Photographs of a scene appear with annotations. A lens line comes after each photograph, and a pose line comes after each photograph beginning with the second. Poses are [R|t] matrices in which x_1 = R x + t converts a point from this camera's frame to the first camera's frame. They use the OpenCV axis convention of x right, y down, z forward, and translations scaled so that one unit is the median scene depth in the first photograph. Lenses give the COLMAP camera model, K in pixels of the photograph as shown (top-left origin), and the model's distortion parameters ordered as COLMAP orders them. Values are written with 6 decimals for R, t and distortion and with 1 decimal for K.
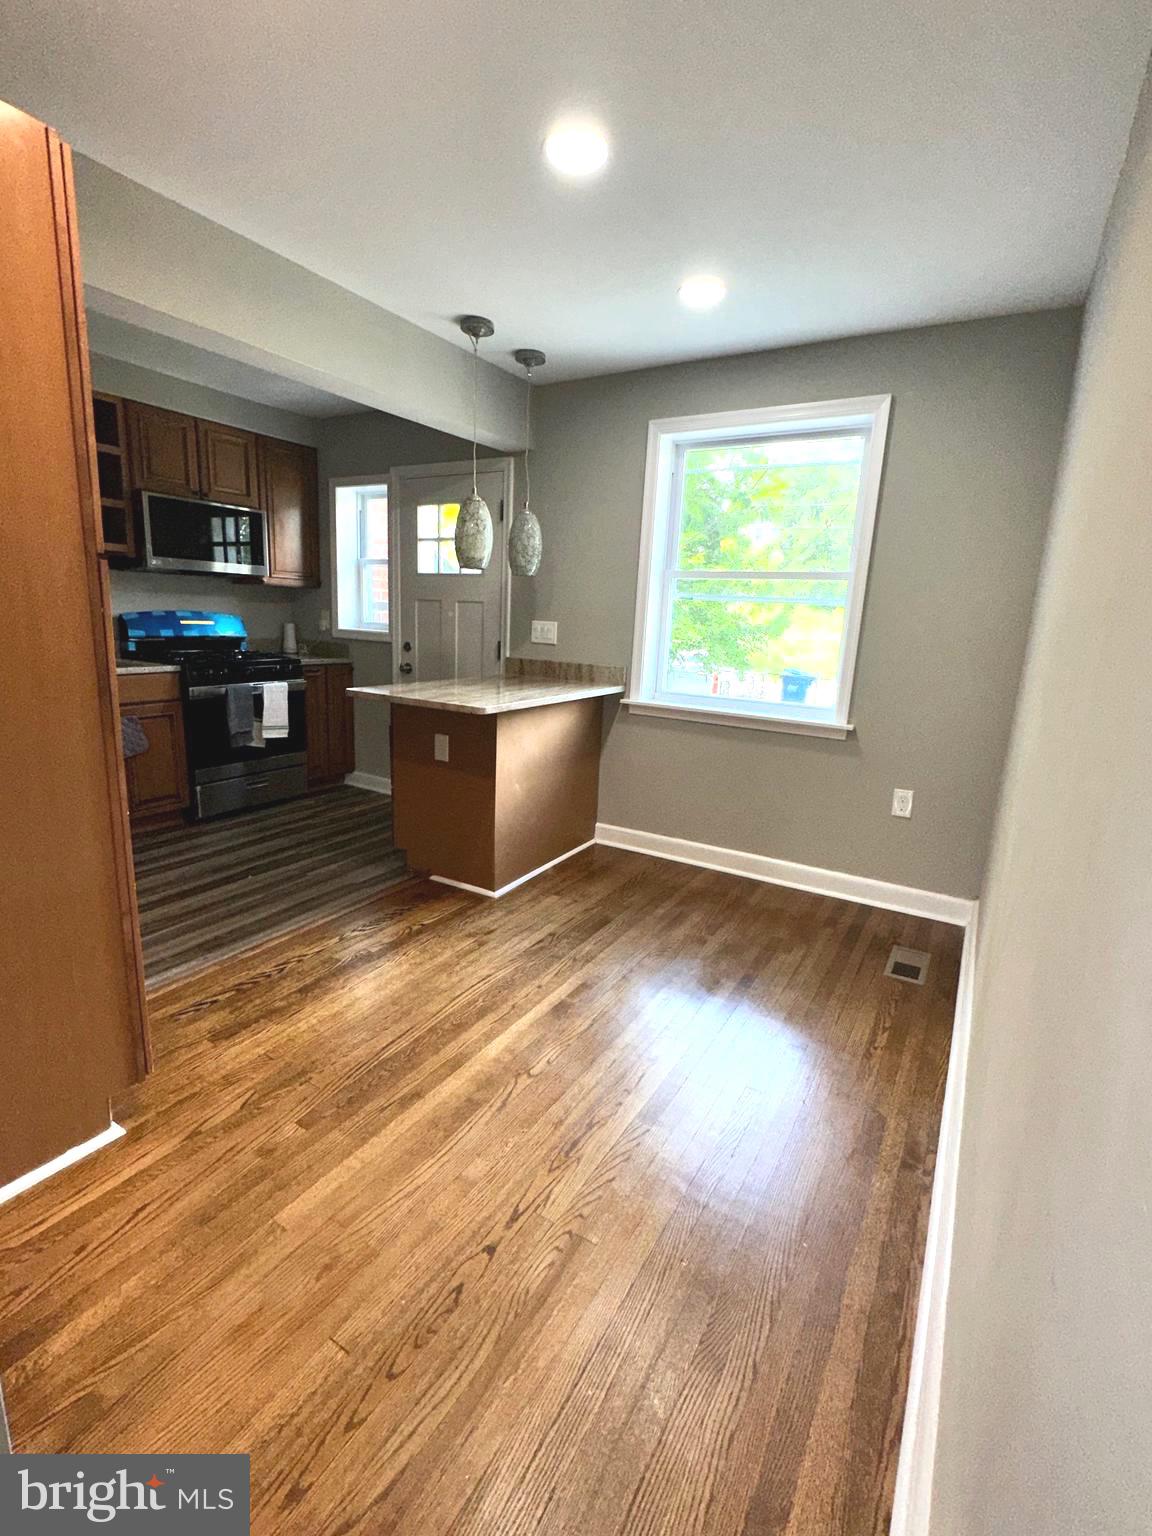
lens RADIAL K [[705.0, 0, 576.0], [0, 705.0, 768.0], [0, 0, 1]] dist [0.028469, 0.000174]
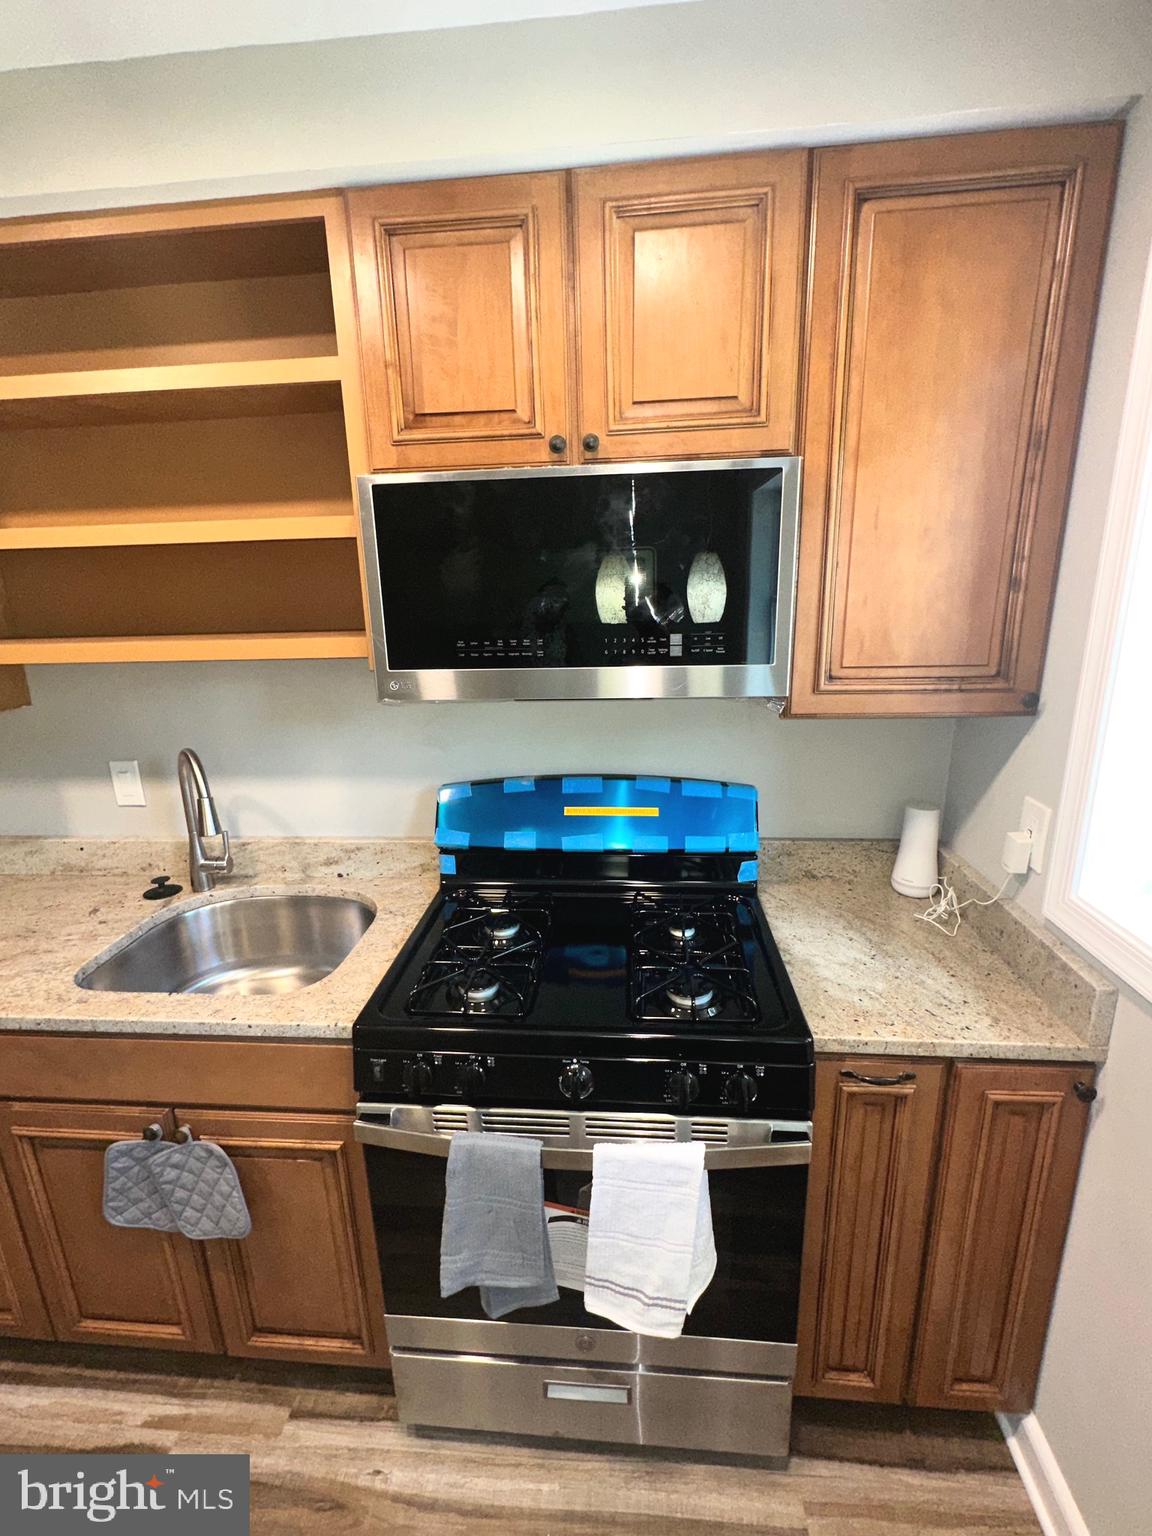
lens RADIAL K [[705.0, 0, 576.0], [0, 705.0, 768.0], [0, 0, 1]] dist [0.028469, 0.000174]
pose [[0.430624, 0.182415, -0.883905, -0.221515], [-0.153547, 0.979892, 0.127418, -0.260149], [0.889374, 0.080852, 0.449974, 0.797177]]
